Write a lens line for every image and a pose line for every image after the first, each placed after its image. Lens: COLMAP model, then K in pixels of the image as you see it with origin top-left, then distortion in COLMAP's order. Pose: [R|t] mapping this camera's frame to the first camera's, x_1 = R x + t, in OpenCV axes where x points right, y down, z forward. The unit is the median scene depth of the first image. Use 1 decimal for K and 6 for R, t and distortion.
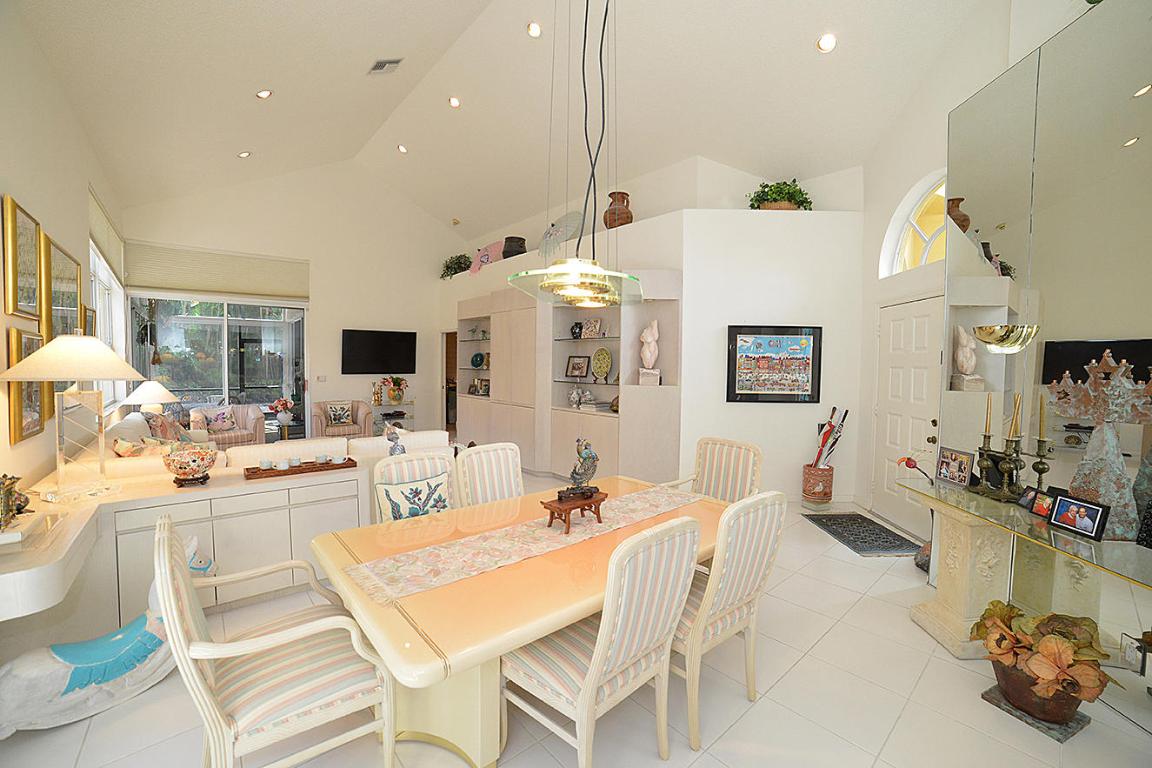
lens RADIAL K [[469.3, 0, 572.9], [0, 469.3, 381.6], [0, 0, 1]] dist [-0.107472, 0.036130]
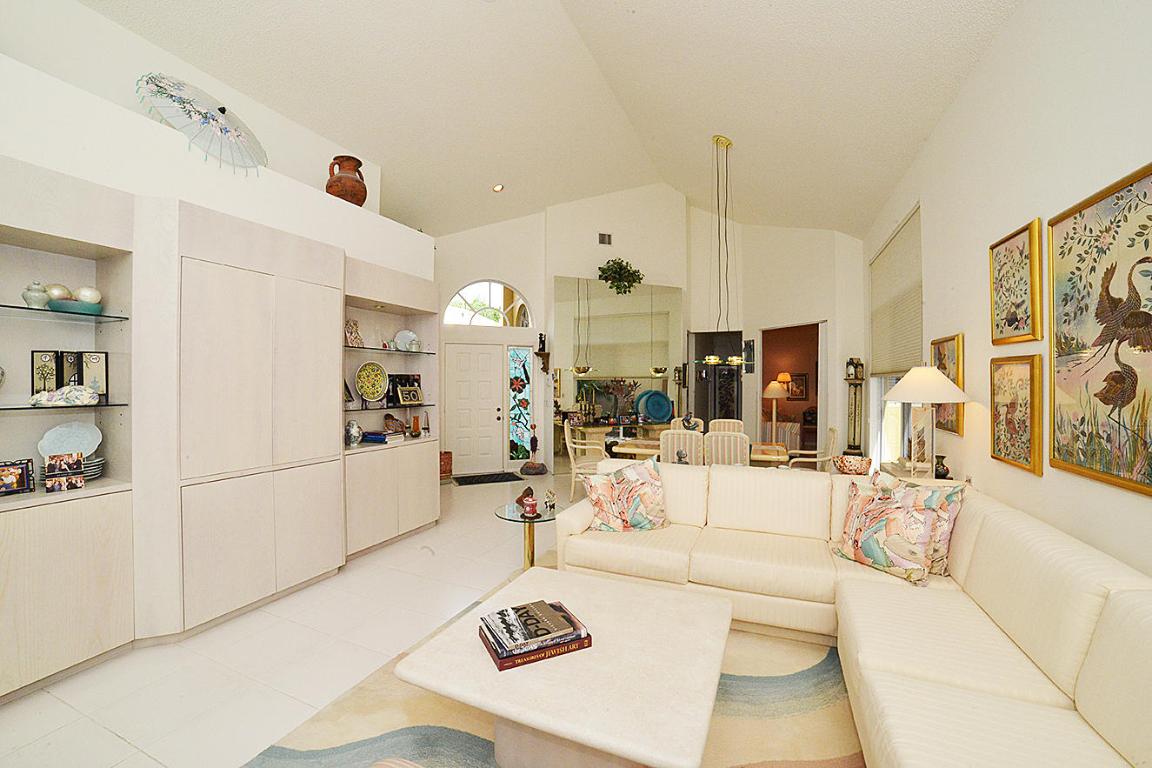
lens RADIAL K [[469.3, 0, 572.9], [0, 469.3, 381.6], [0, 0, 1]] dist [-0.107472, 0.036130]
pose [[-0.437392, -0.013663, 0.899167, -0.708471], [0.028579, 0.999168, 0.029084, -0.048717], [-0.898817, 0.038418, -0.436638, 0.962181]]
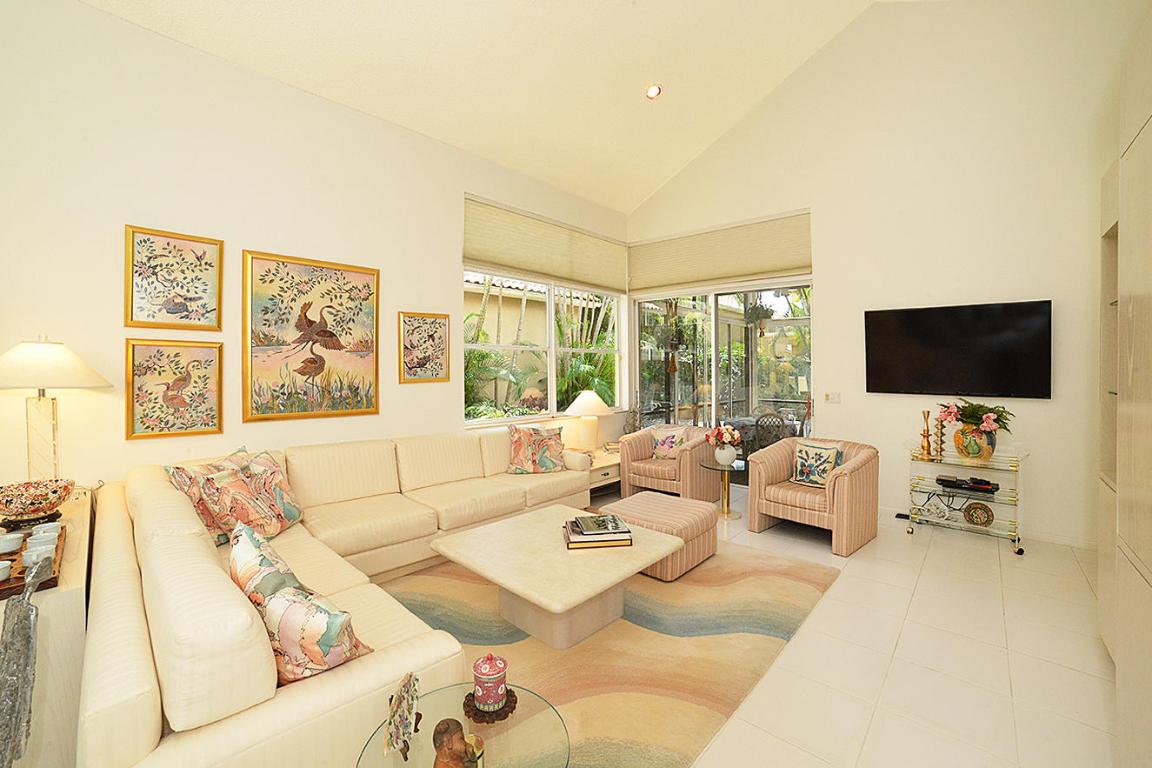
lens RADIAL K [[469.3, 0, 572.9], [0, 469.3, 381.6], [0, 0, 1]] dist [-0.107472, 0.036130]
pose [[0.113861, 0.020779, -0.993279, -0.001723], [-0.043301, 0.998935, 0.015934, -0.030738], [0.992553, 0.041195, 0.114640, 0.784564]]
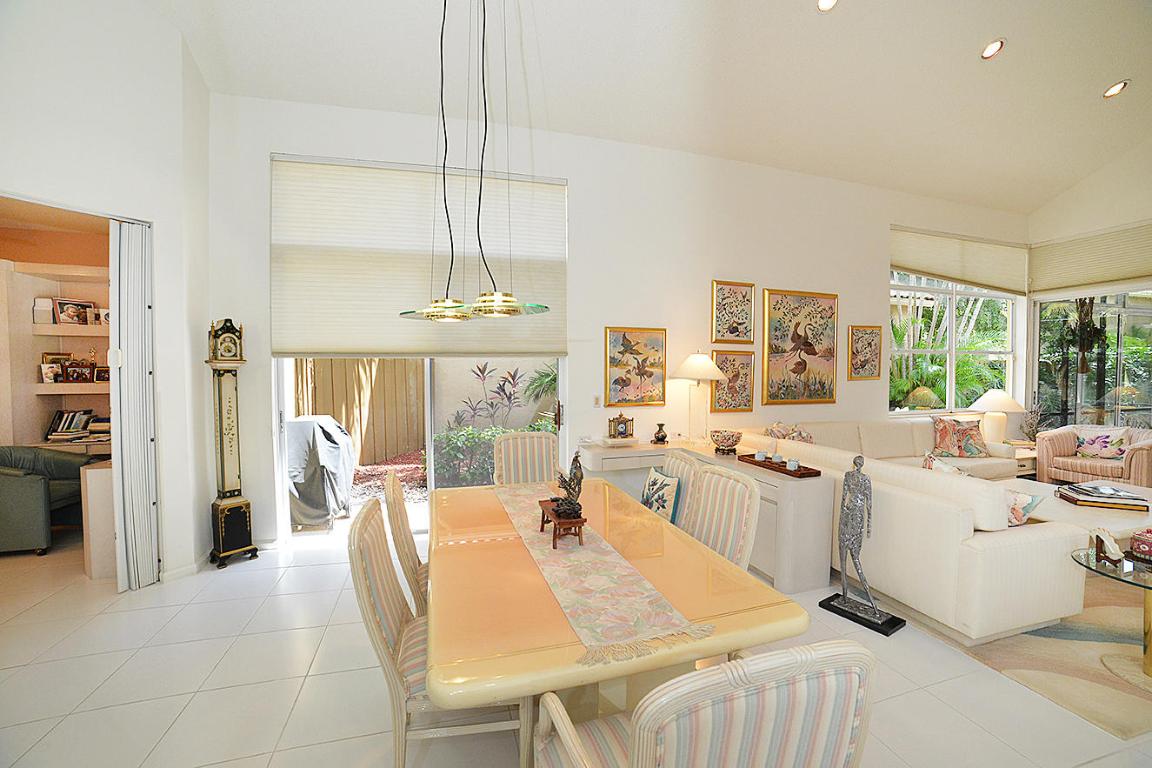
lens RADIAL K [[469.3, 0, 572.9], [0, 469.3, 381.6], [0, 0, 1]] dist [-0.107472, 0.036130]
pose [[-0.411140, 0.019878, -0.911356, 0.301124], [-0.039644, 0.998426, 0.039661, -0.017395], [0.910710, 0.052436, -0.409705, 0.489550]]
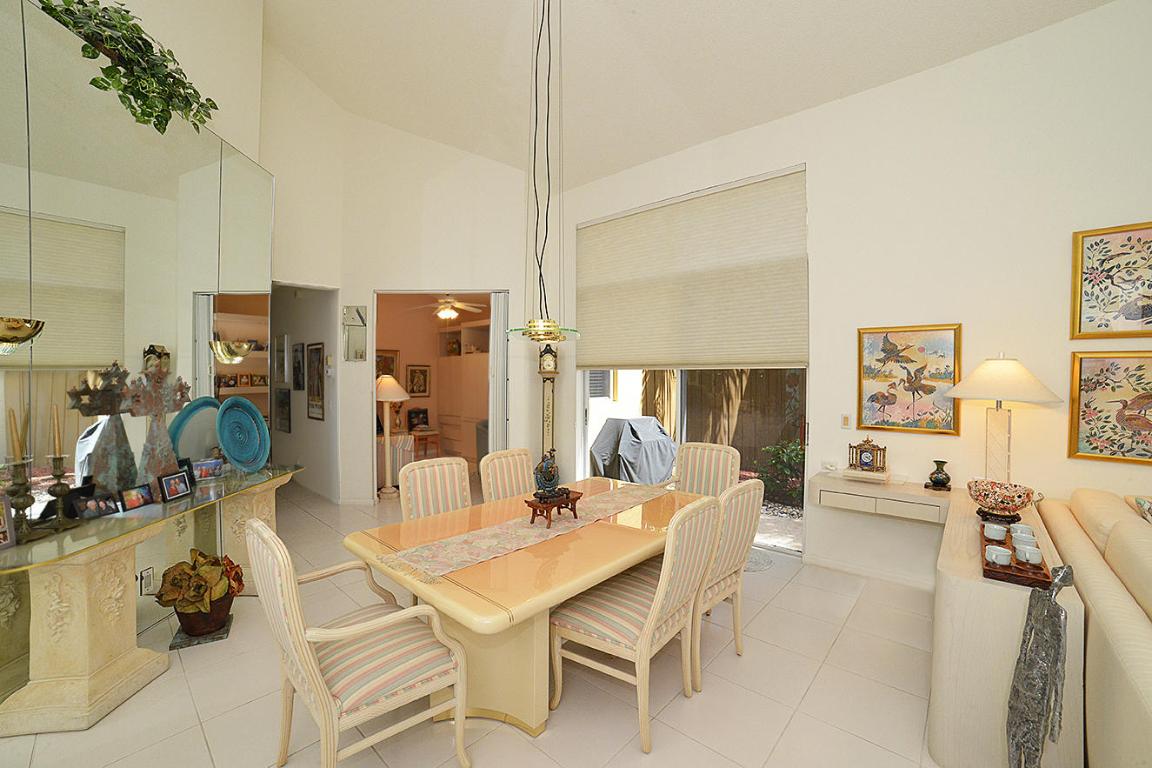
lens RADIAL K [[469.3, 0, 572.9], [0, 469.3, 381.6], [0, 0, 1]] dist [-0.107472, 0.036130]
pose [[-0.991914, -0.013826, -0.126155, 0.039276], [-0.019995, 0.998658, 0.047771, -0.029283], [0.125325, 0.049908, -0.990860, 0.739552]]
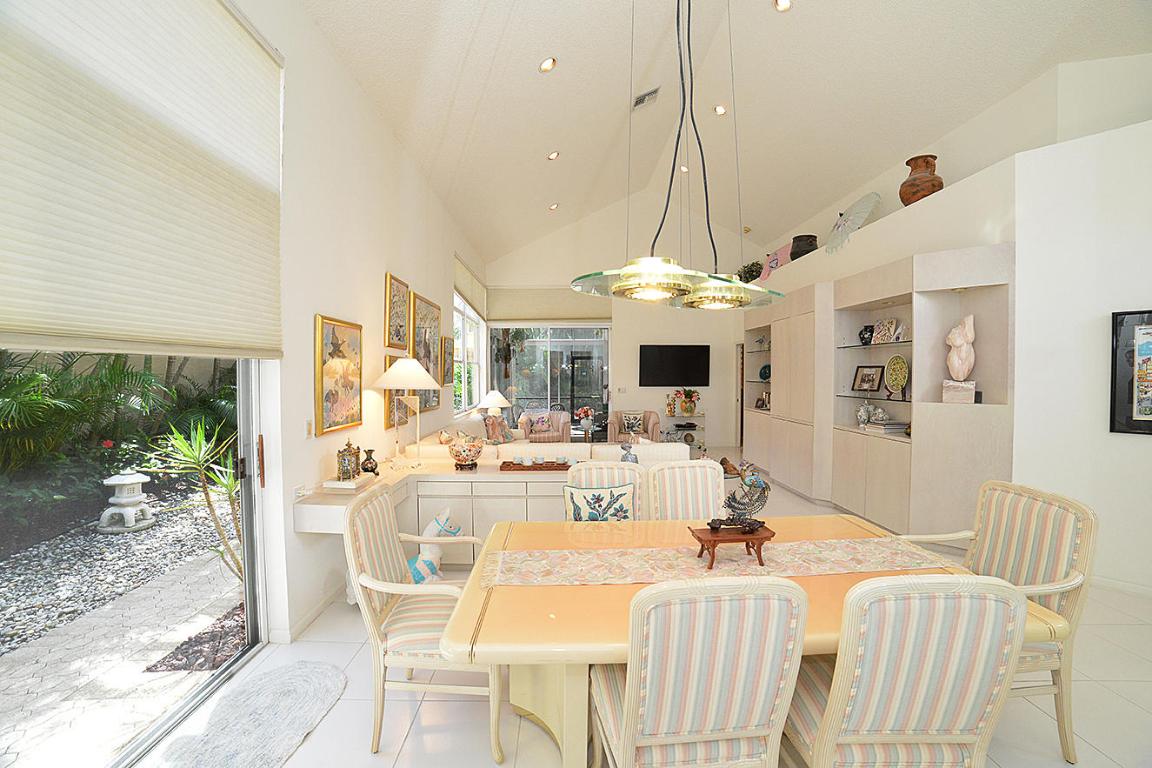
lens RADIAL K [[469.3, 0, 572.9], [0, 469.3, 381.6], [0, 0, 1]] dist [-0.107472, 0.036130]
pose [[0.770222, -0.001896, -0.637773, 0.113966], [-0.015685, 0.999637, -0.021914, -0.000968], [0.637583, 0.026883, 0.769913, 0.053670]]
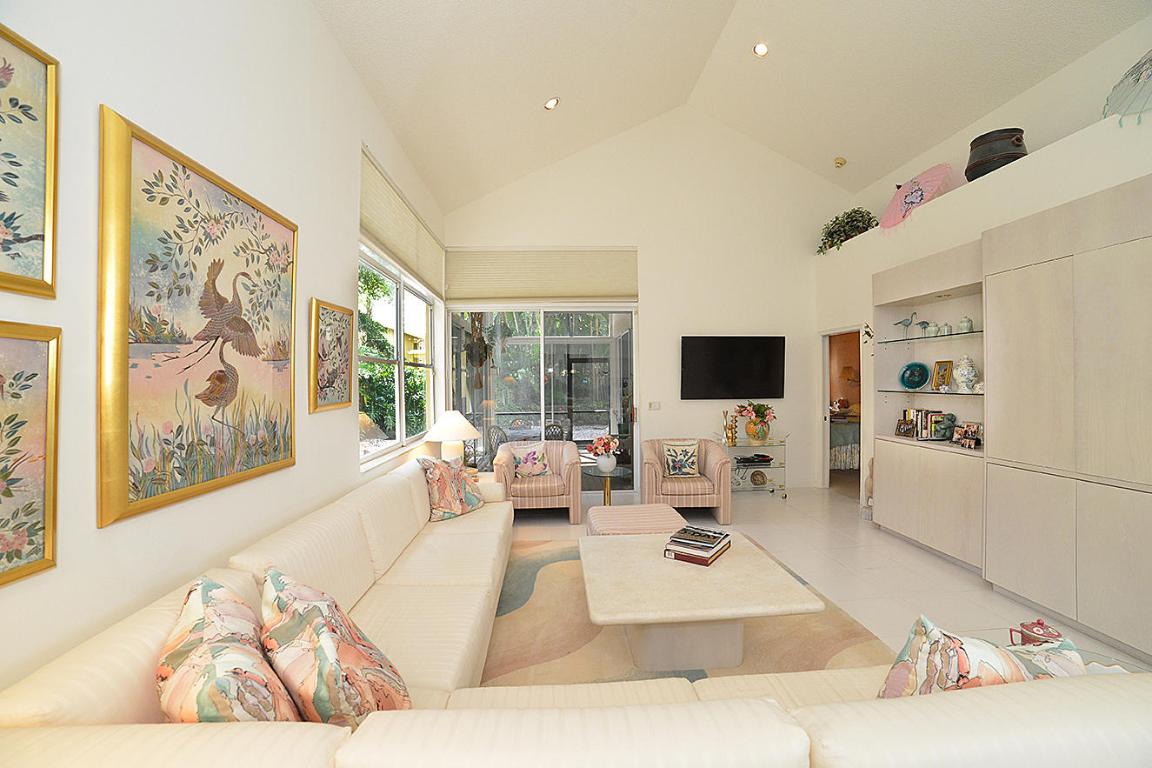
lens RADIAL K [[469.3, 0, 572.9], [0, 469.3, 381.6], [0, 0, 1]] dist [-0.107472, 0.036130]
pose [[0.789218, -0.018468, -0.613835, -0.259082], [-0.006424, 0.999245, -0.038323, -0.020607], [0.614079, 0.034188, 0.788503, 0.435622]]
